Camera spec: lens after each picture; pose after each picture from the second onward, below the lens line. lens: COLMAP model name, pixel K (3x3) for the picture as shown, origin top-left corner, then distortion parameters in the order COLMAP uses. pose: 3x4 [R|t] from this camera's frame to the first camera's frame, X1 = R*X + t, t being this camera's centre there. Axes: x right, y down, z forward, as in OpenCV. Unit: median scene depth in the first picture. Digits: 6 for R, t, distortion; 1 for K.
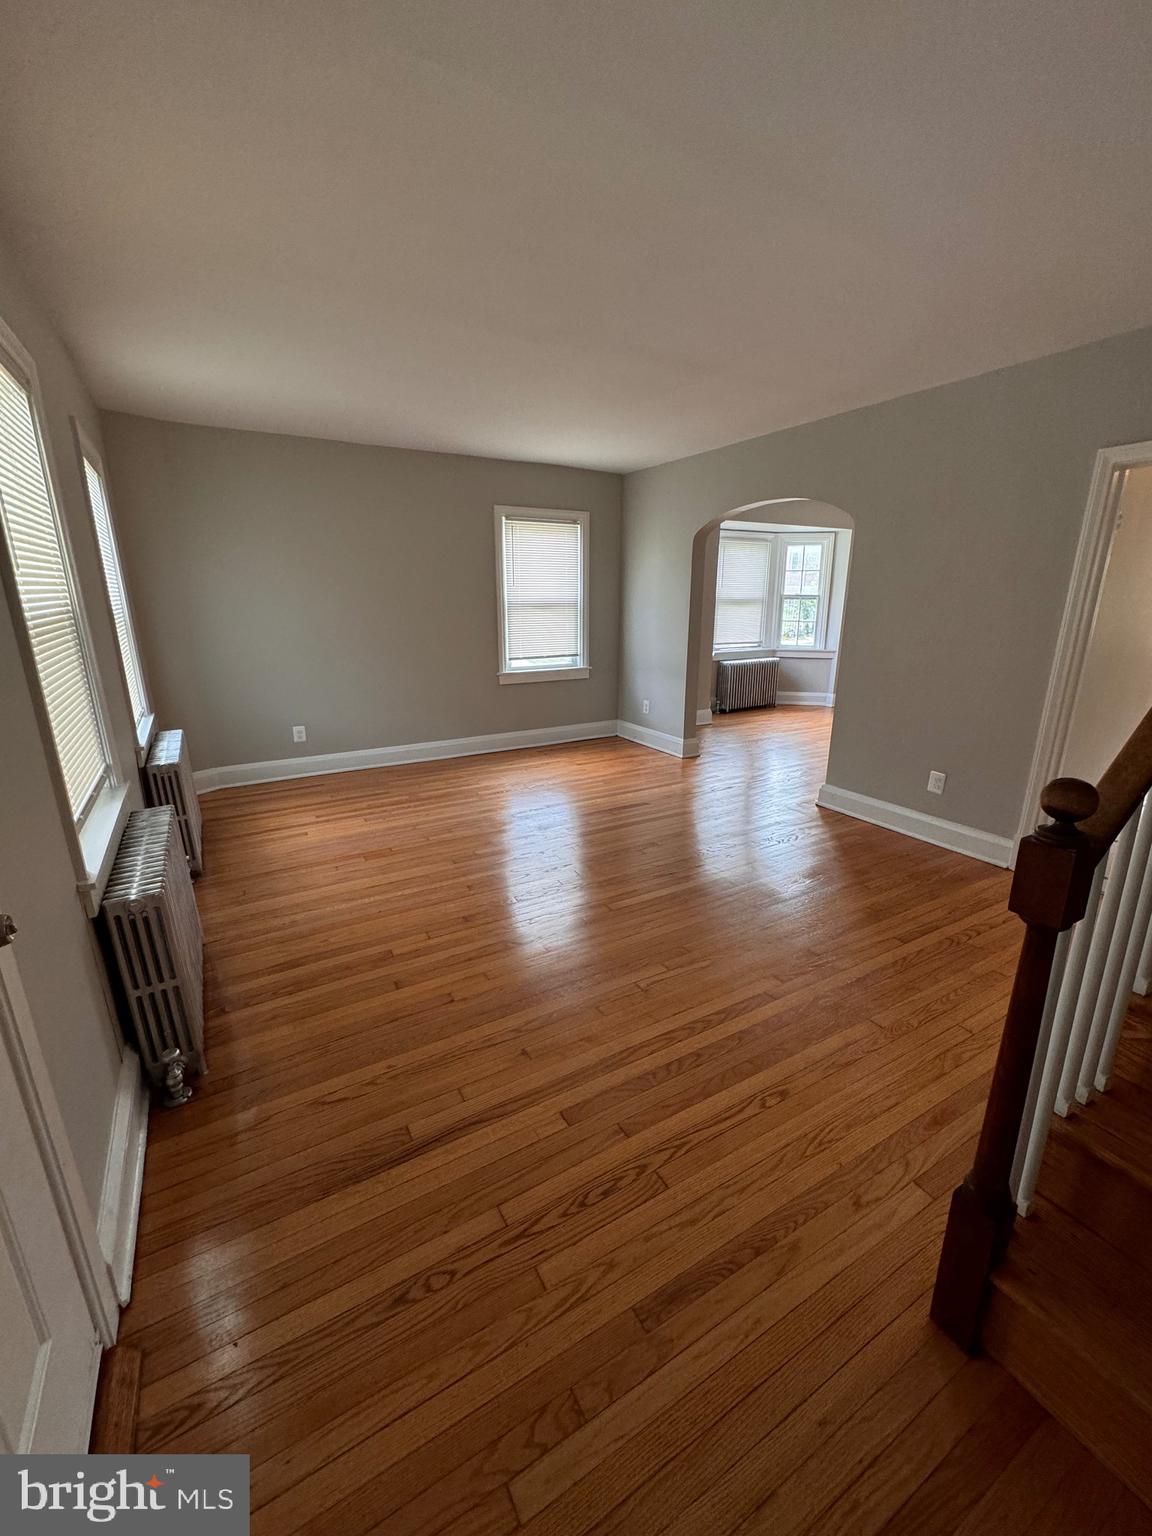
lens RADIAL K [[624.3, 0, 576.0], [0, 624.3, 768.0], [0, 0, 1]] dist [-0.002100, -0.000229]
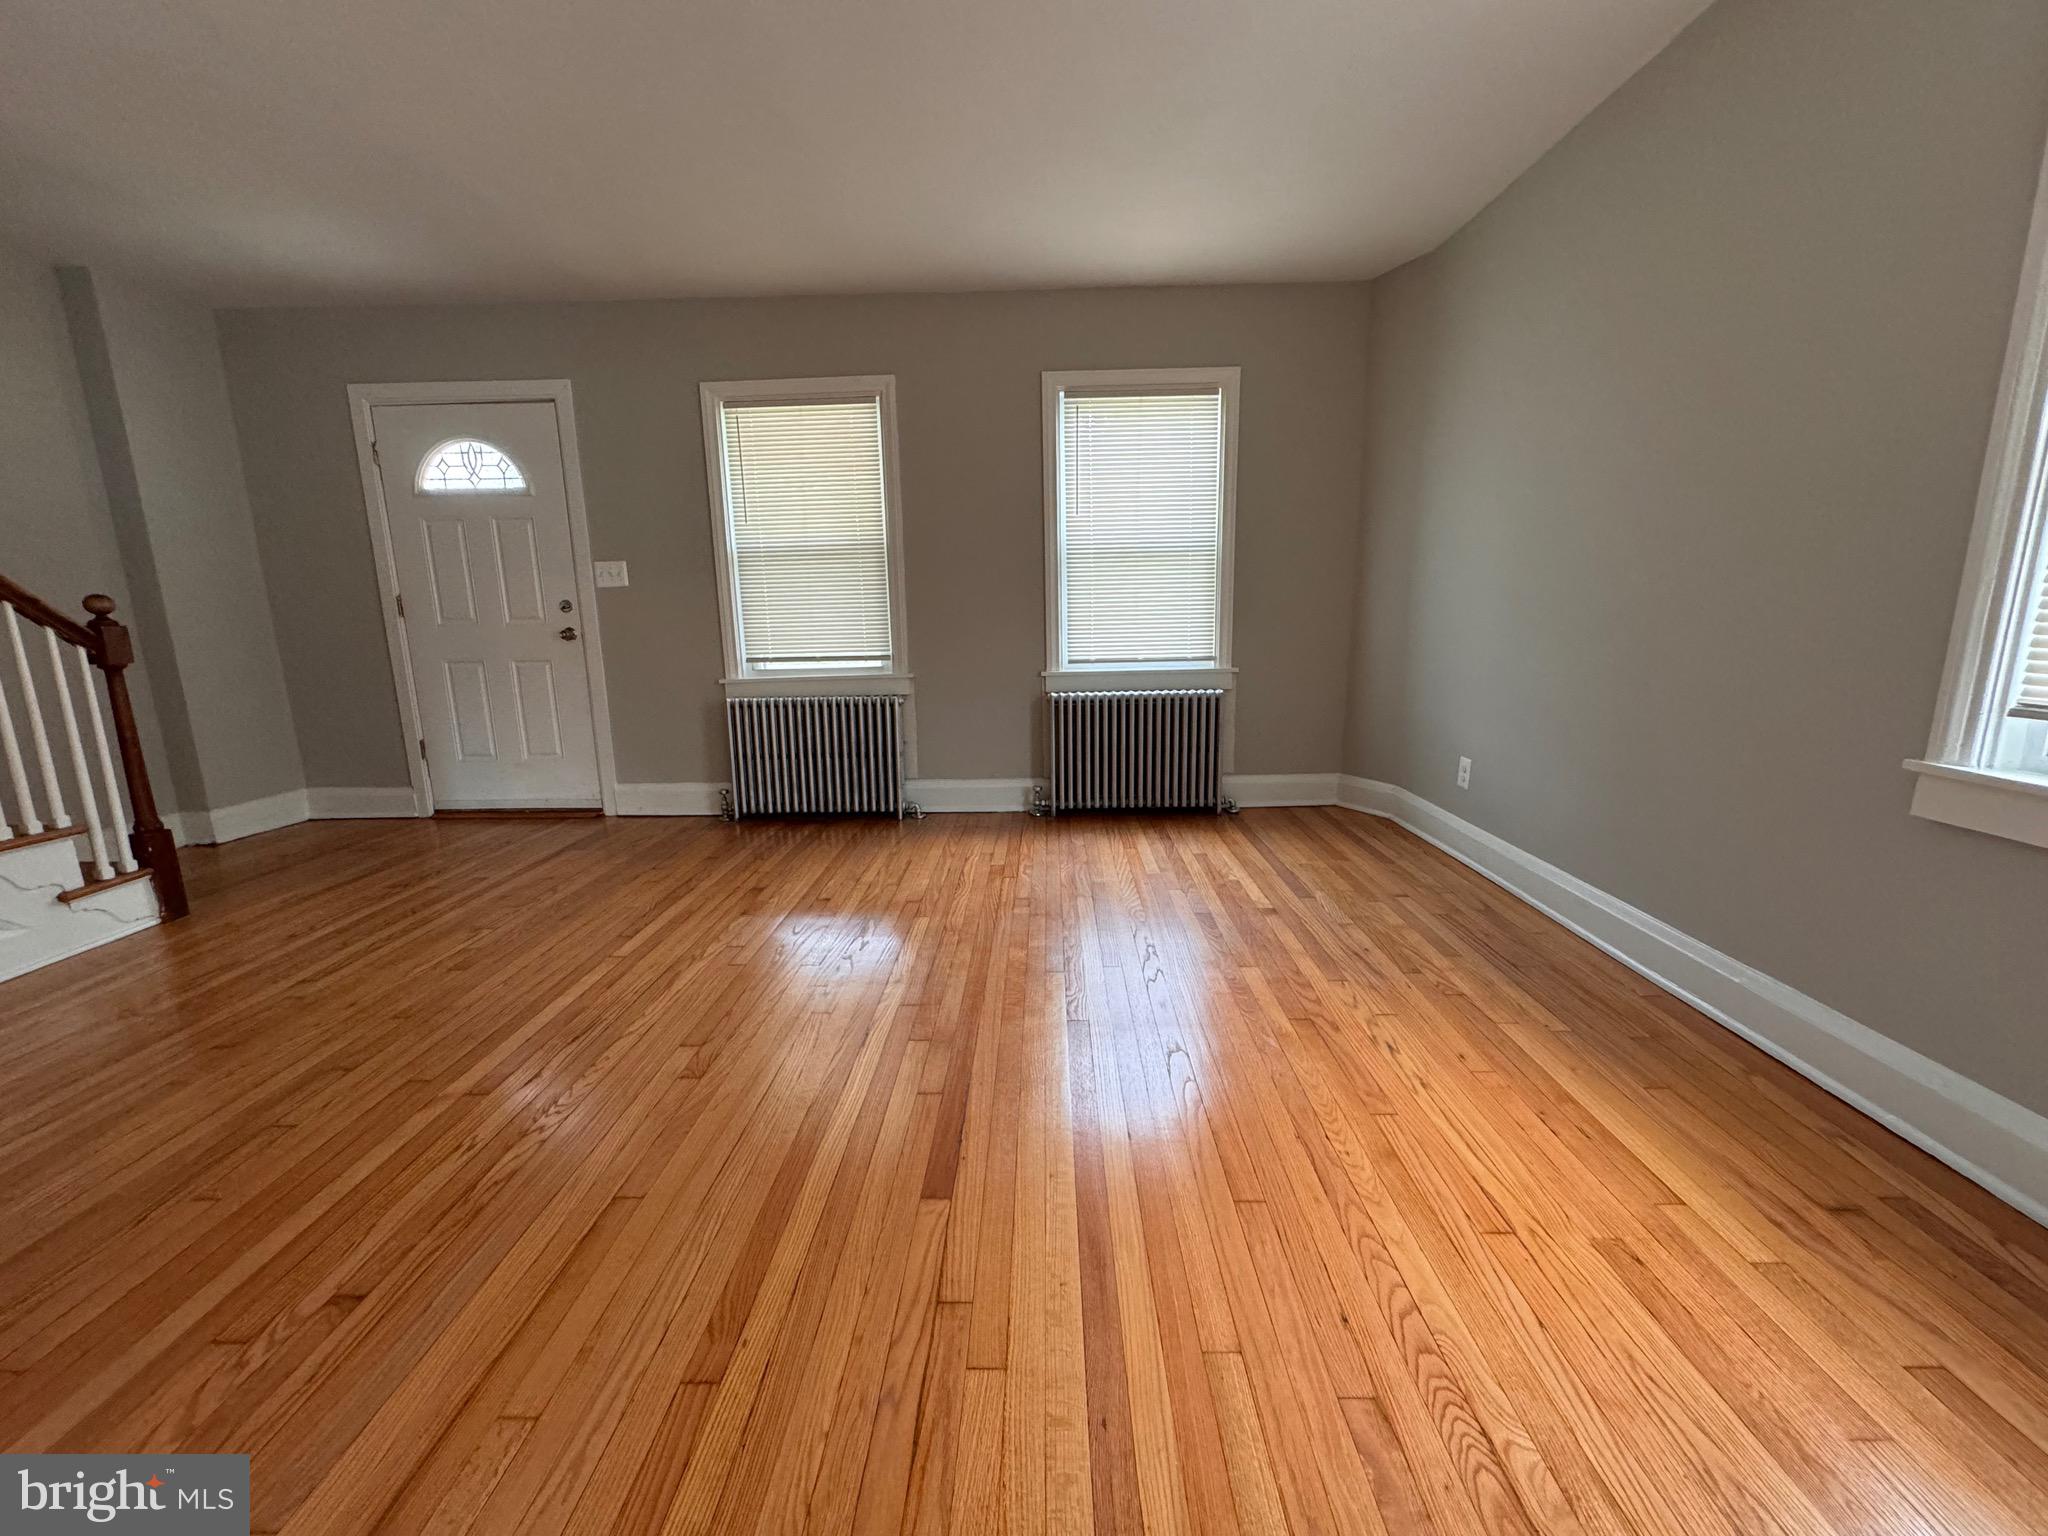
lens RADIAL K [[819.9, 0, 1029.0], [0, 819.9, 768.3], [0, 0, 1]] dist [-0.002355, 0.000194]
pose [[-0.518868, 0.176085, -0.836523, 0.351120], [-0.214097, 0.920602, 0.326580, -0.230071], [0.827610, 0.348549, -0.439972, 1.130421]]
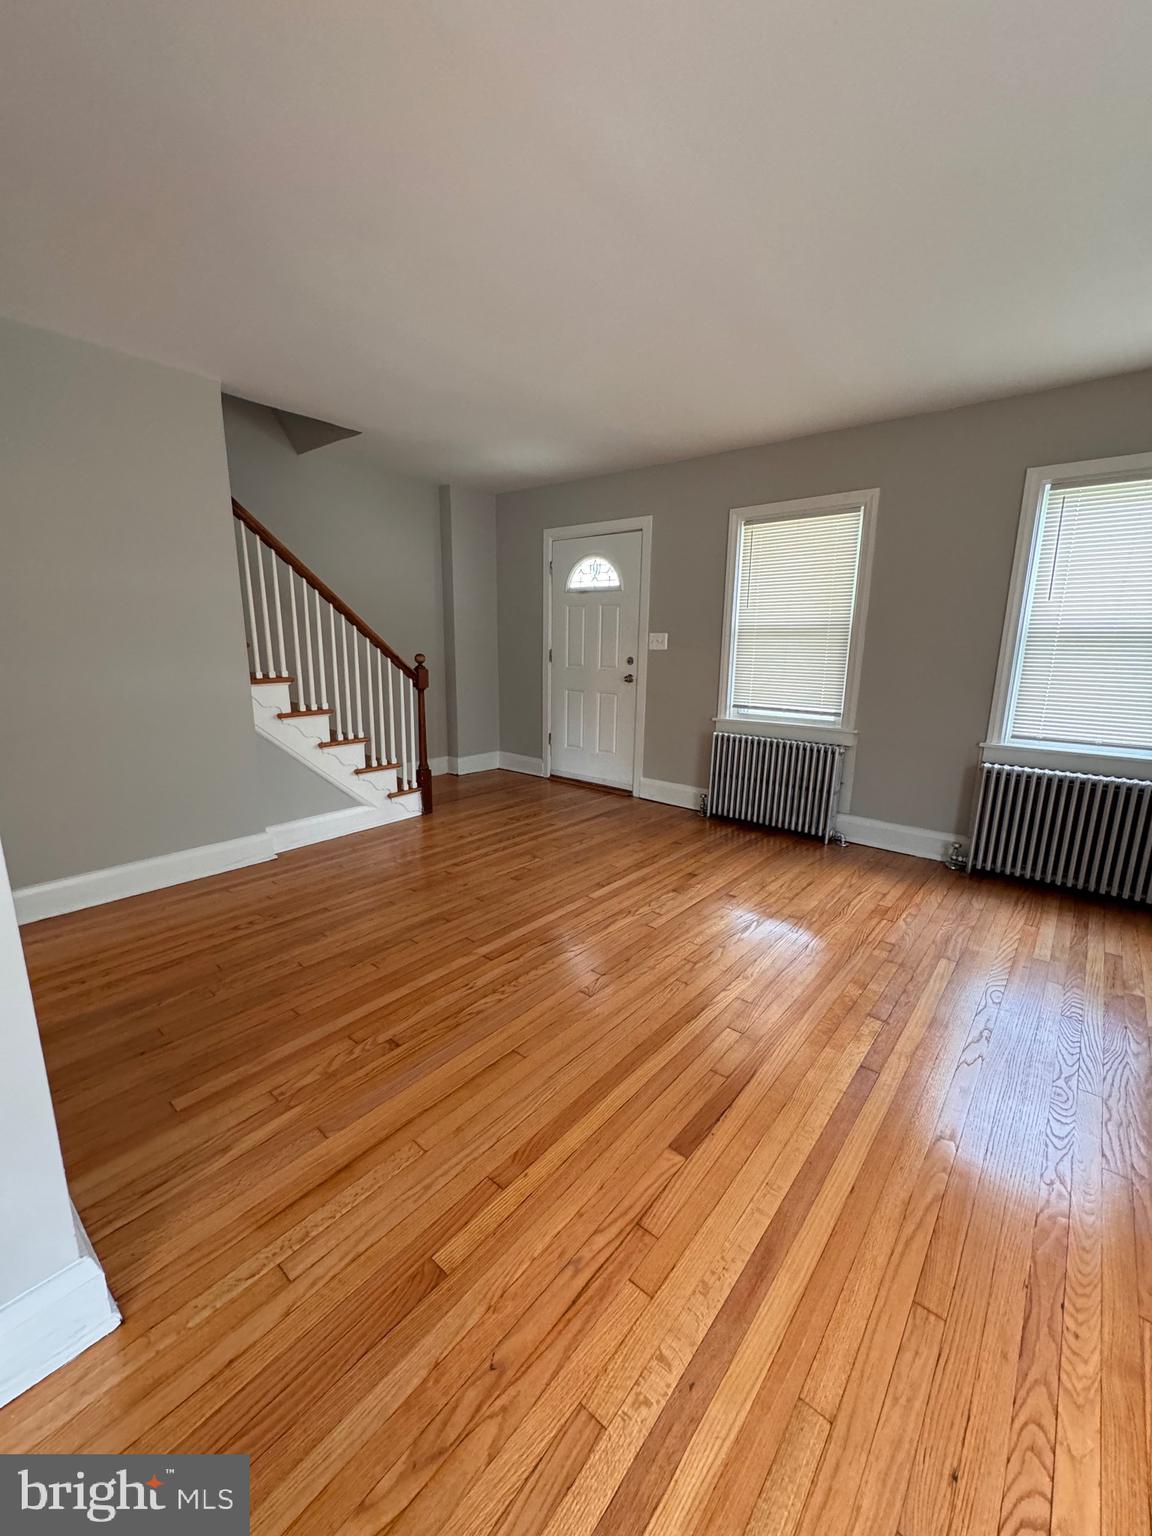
lens RADIAL K [[614.9, 0, 576.0], [0, 614.9, 768.0], [0, 0, 1]] dist [-0.002355, 0.000194]
pose [[-0.940804, 0.058602, -0.333846, 0.277702], [-0.103908, 0.887653, 0.448636, -0.295941], [0.322631, 0.456768, -0.829019, 1.184897]]
